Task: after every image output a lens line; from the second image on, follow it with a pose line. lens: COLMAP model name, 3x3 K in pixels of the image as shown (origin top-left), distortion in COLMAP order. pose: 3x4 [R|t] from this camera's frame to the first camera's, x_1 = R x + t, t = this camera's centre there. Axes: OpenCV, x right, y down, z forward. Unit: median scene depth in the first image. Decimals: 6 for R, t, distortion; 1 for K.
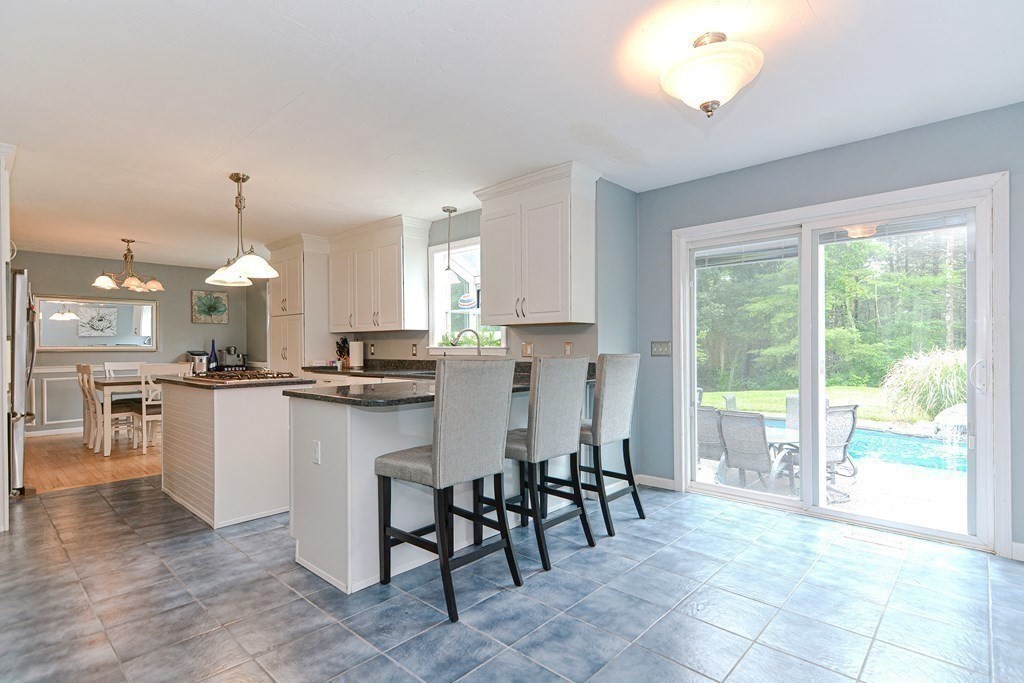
lens RADIAL K [[501.9, 0, 516.4], [0, 501.9, 347.9], [0, 0, 1]] dist [0.003697, 0.000282]
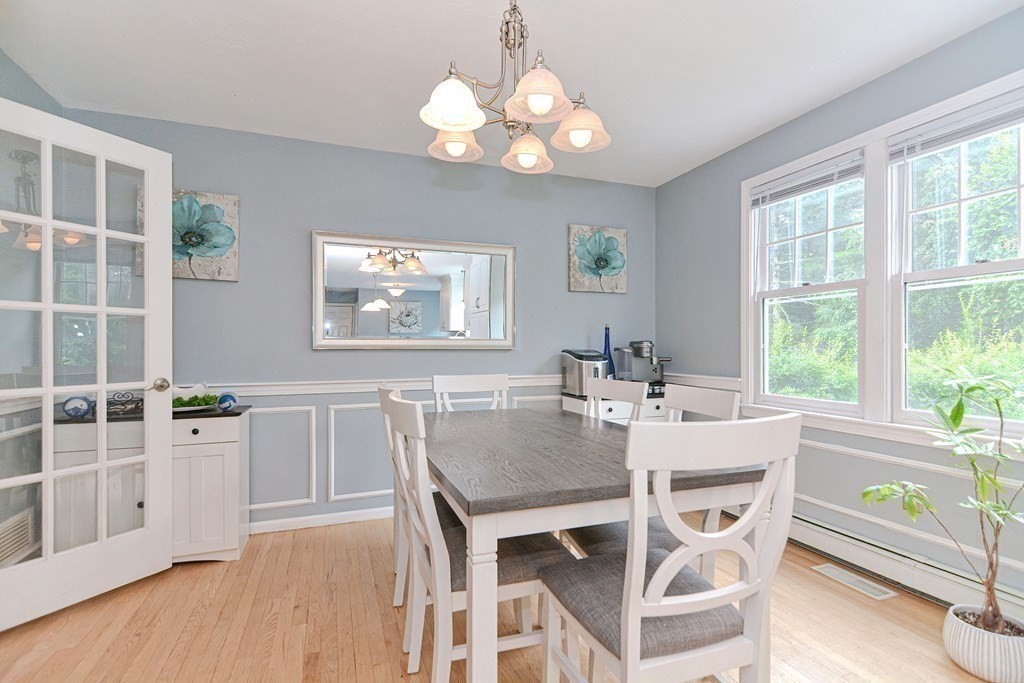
lens RADIAL K [[501.9, 0, 516.4], [0, 501.9, 347.9], [0, 0, 1]] dist [0.003697, 0.000282]
pose [[0.891785, 0.002632, -0.452452, -0.465795], [-0.002787, 0.999996, 0.000324, 0.004417], [0.452451, 0.000972, 0.891789, 0.540358]]
